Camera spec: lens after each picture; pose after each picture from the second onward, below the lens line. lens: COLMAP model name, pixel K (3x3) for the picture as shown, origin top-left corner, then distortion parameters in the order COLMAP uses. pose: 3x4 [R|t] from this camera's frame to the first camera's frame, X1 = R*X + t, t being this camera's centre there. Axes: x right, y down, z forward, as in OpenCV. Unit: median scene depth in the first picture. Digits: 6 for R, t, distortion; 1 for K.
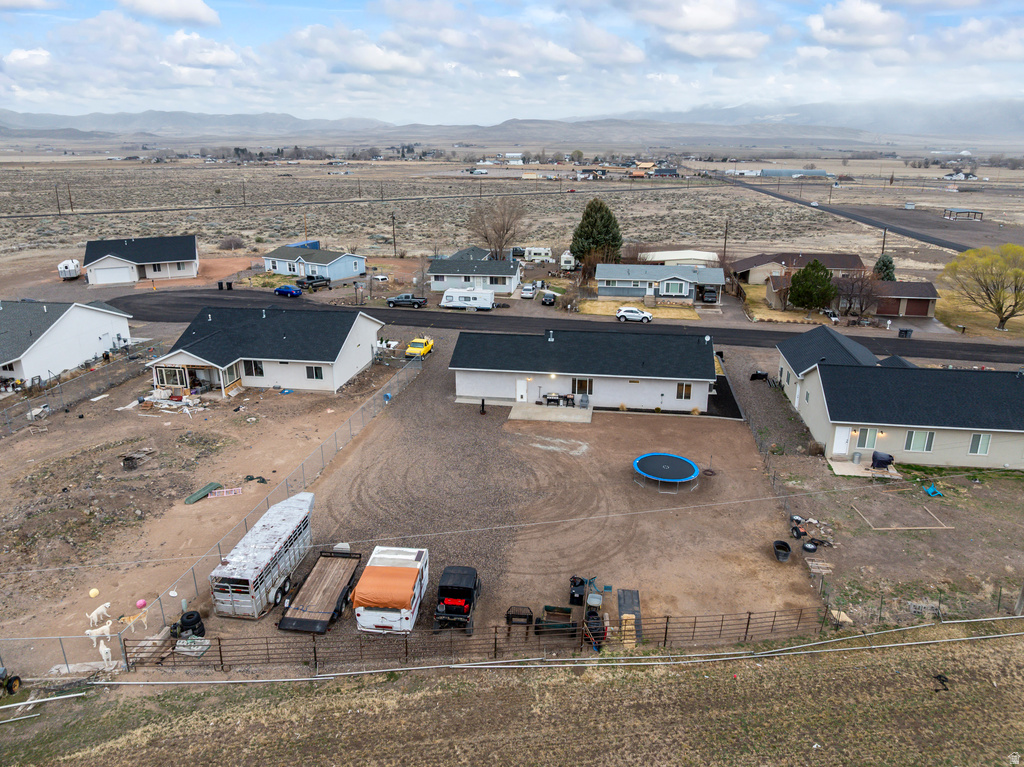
lens RADIAL K [[719.9, 0, 516.7], [0, 719.9, 377.6], [0, 0, 1]] dist [-0.039527, 0.003536]
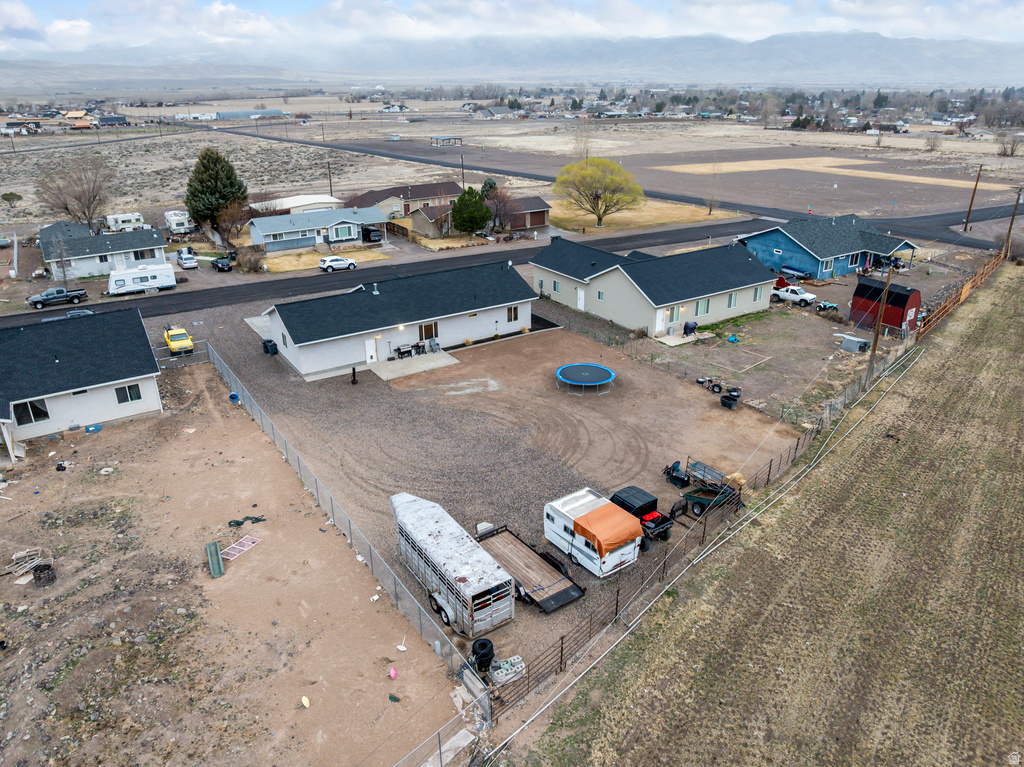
lens RADIAL K [[719.9, 0, 516.7], [0, 719.9, 377.6], [0, 0, 1]] dist [-0.039527, 0.003536]
pose [[0.746072, -0.262299, 0.612026, -0.435386], [0.215753, 0.964784, 0.150474, -0.048467], [-0.629942, 0.019782, 0.776390, 0.148564]]
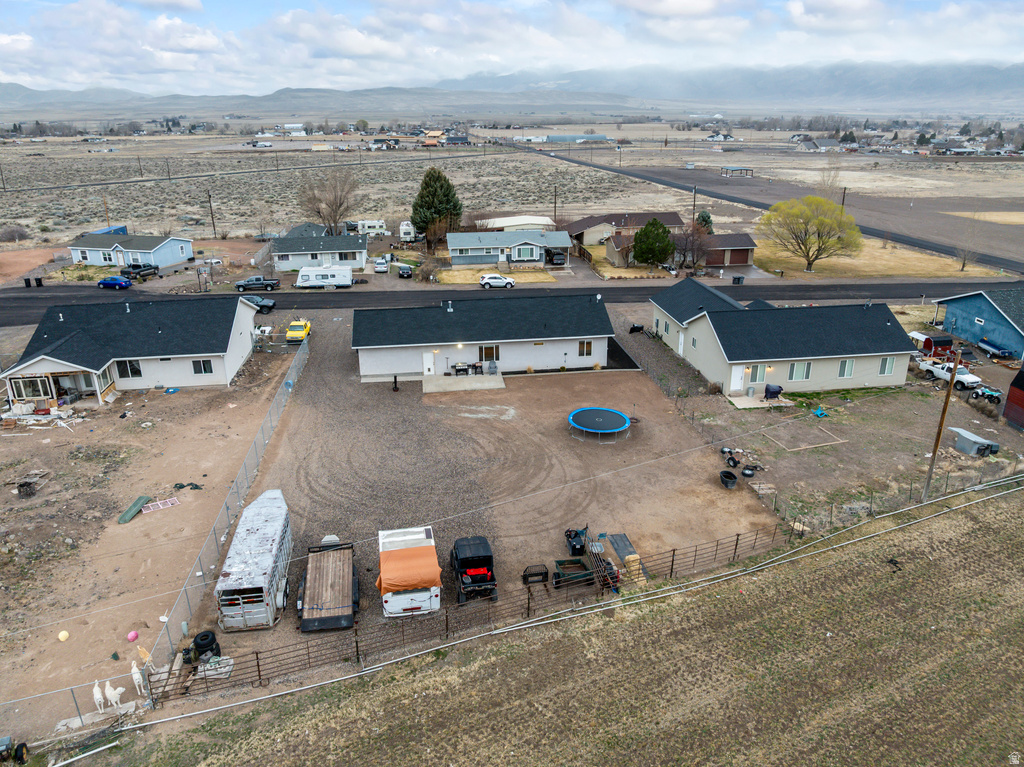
lens RADIAL K [[719.9, 0, 516.7], [0, 719.9, 377.6], [0, 0, 1]] dist [-0.039527, 0.003536]
pose [[0.958917, -0.104879, 0.263590, -0.139827], [0.094420, 0.994170, 0.052074, -0.002807], [-0.267514, -0.025047, 0.963228, 0.010733]]
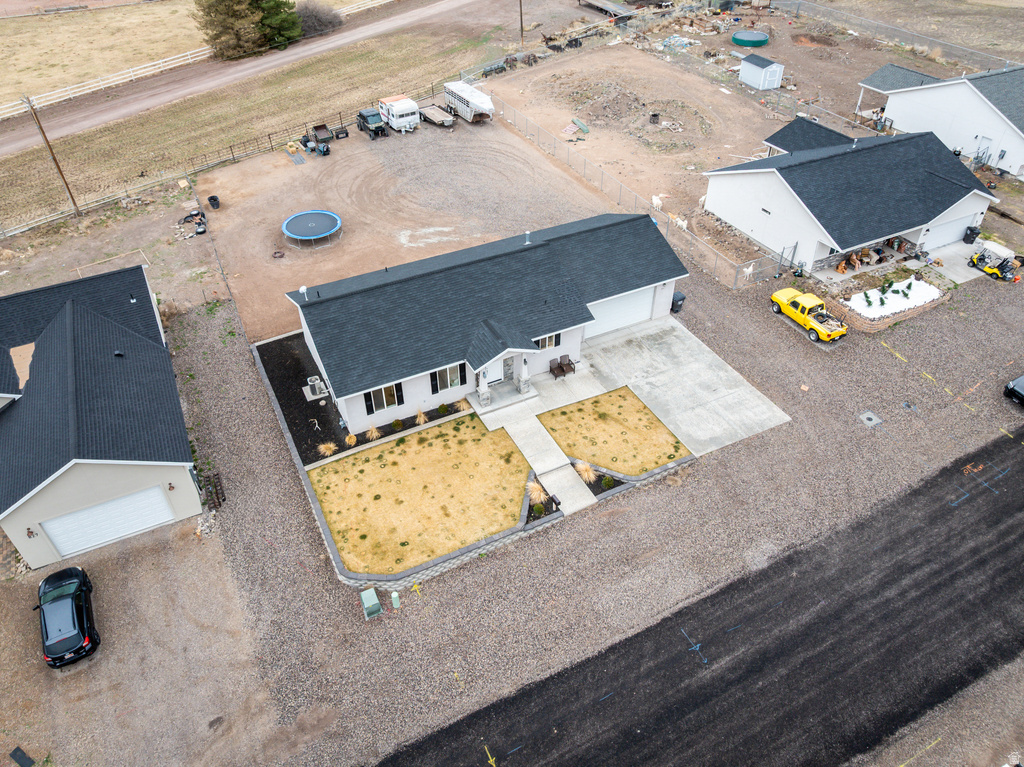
lens RADIAL K [[719.9, 0, 516.7], [0, 719.9, 377.6], [0, 0, 1]] dist [-0.039527, 0.003536]
pose [[-0.811263, 0.371752, -0.451279, 0.418847], [-0.179102, 0.576726, 0.797064, -0.530601], [0.556574, 0.727453, -0.401295, 1.390984]]
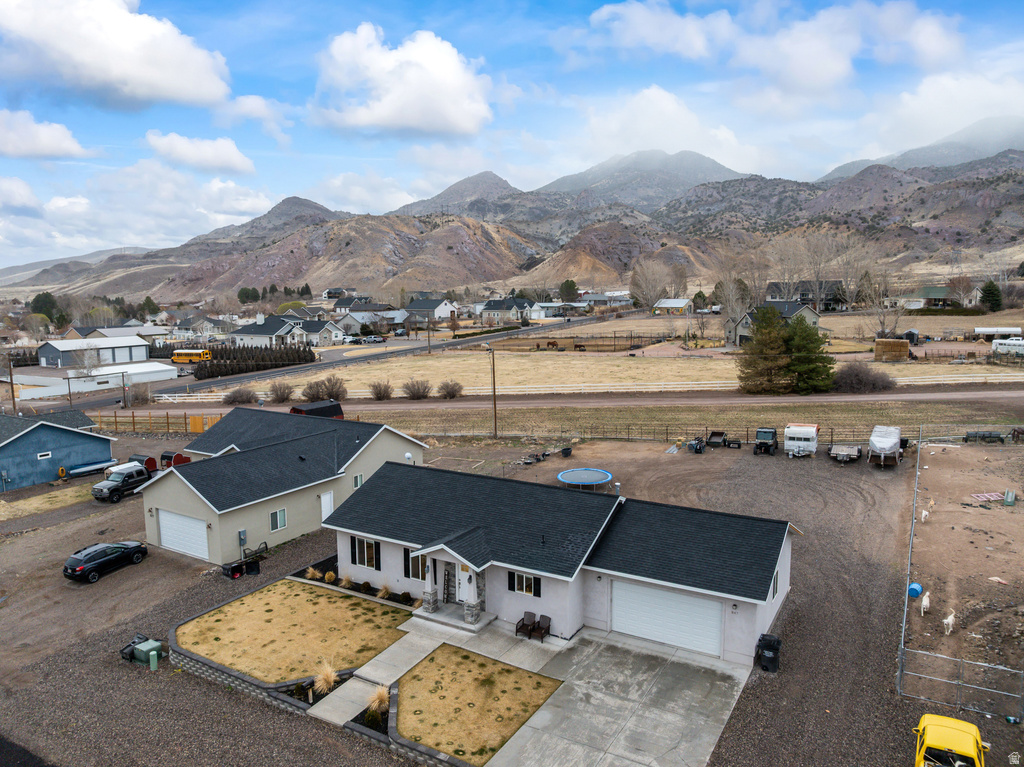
lens RADIAL K [[719.9, 0, 516.7], [0, 719.9, 377.6], [0, 0, 1]] dist [-0.039527, 0.003536]
pose [[-0.929433, -0.036855, 0.367145, -0.086127], [0.124350, 0.905511, 0.405693, -0.391200], [-0.347405, 0.422719, -0.837029, 1.501846]]
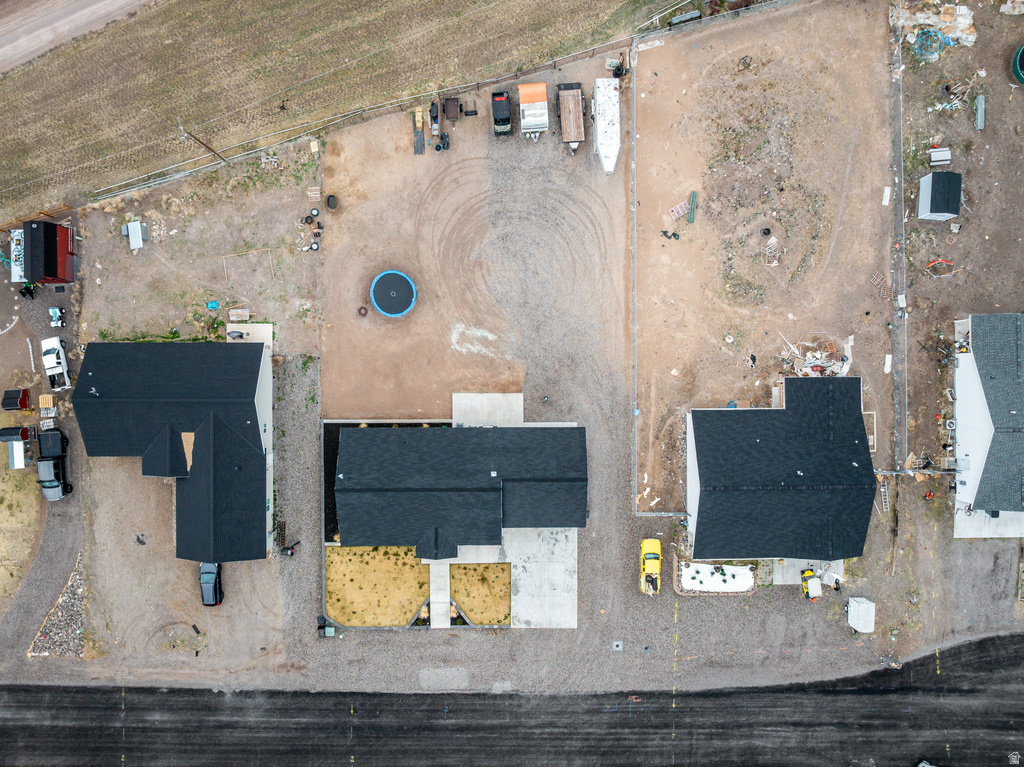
lens RADIAL K [[707.2, 0, 512.0], [0, 707.2, 383.5], [0, 0, 1]] dist [-0.003256, -0.082774]
pose [[-0.988184, 0.152574, -0.014600, 0.018768], [-0.060941, -0.303712, 0.950813, -0.978183], [0.140635, 0.940468, 0.309422, 0.593447]]
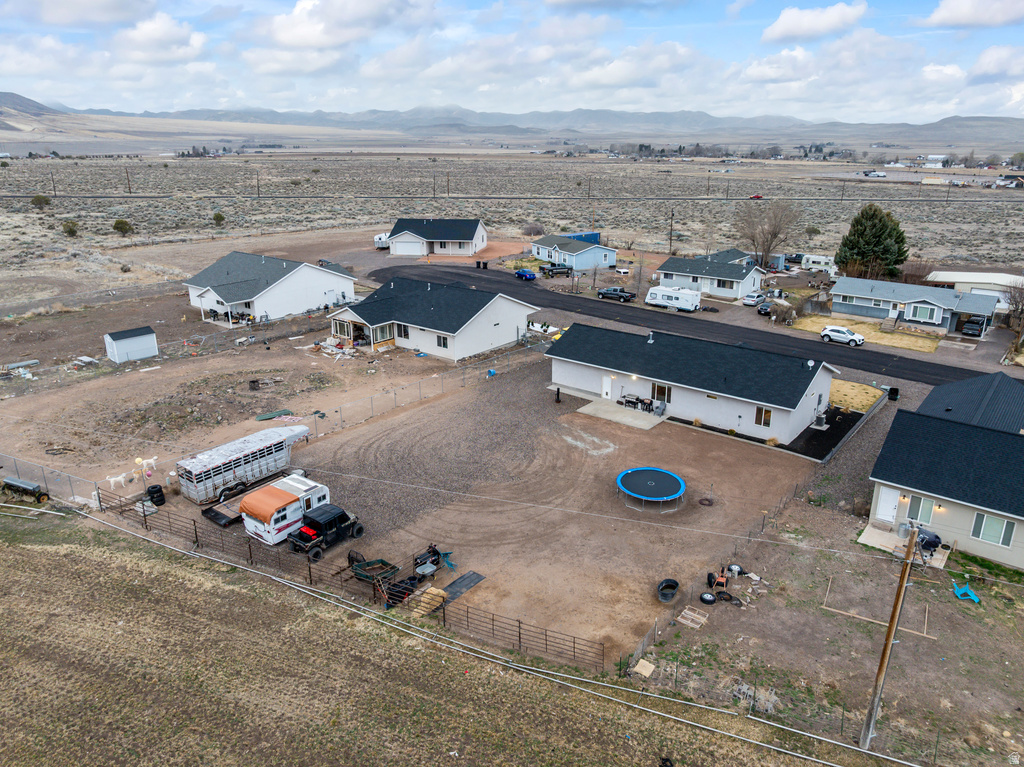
lens RADIAL K [[719.9, 0, 516.7], [0, 719.9, 377.6], [0, 0, 1]] dist [-0.039527, 0.003536]
pose [[0.860966, 0.158469, -0.483348, 0.376474], [-0.157100, 0.986618, 0.043634, -0.018949], [0.483795, 0.038366, 0.874340, 0.070698]]
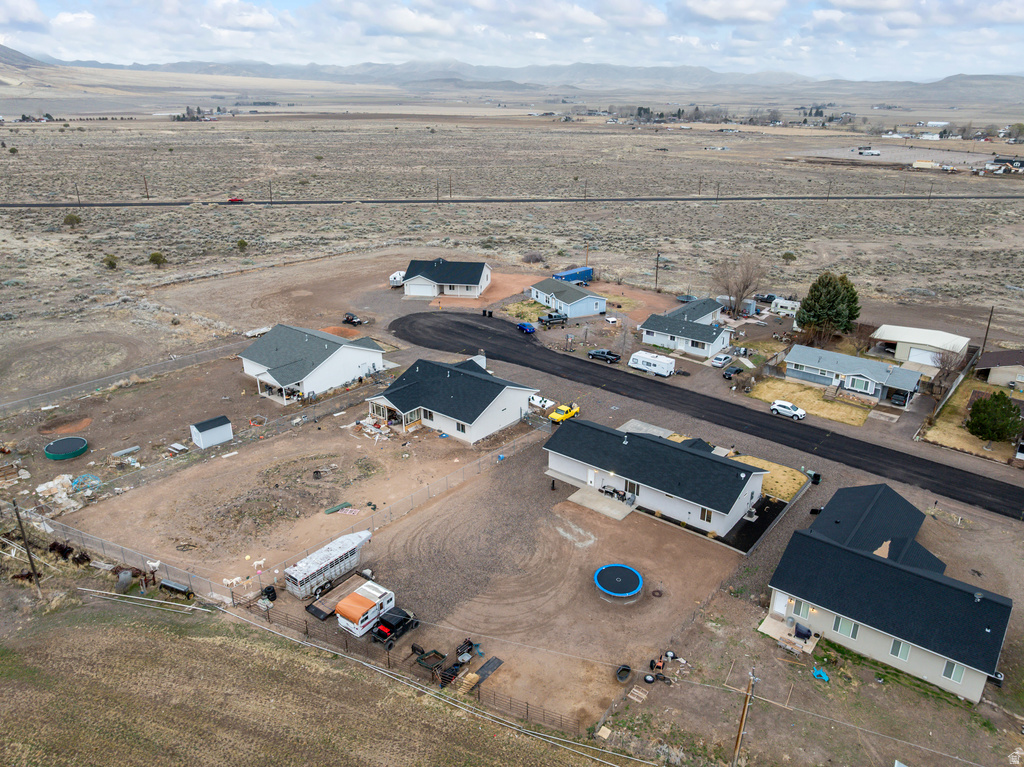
lens RADIAL K [[719.9, 0, 516.7], [0, 719.9, 377.6], [0, 0, 1]] dist [-0.039527, 0.003536]
pose [[0.862615, 0.188652, -0.469367, 0.458923], [-0.160963, 0.981996, 0.098870, -0.262035], [0.479568, -0.009736, 0.877450, -0.185801]]
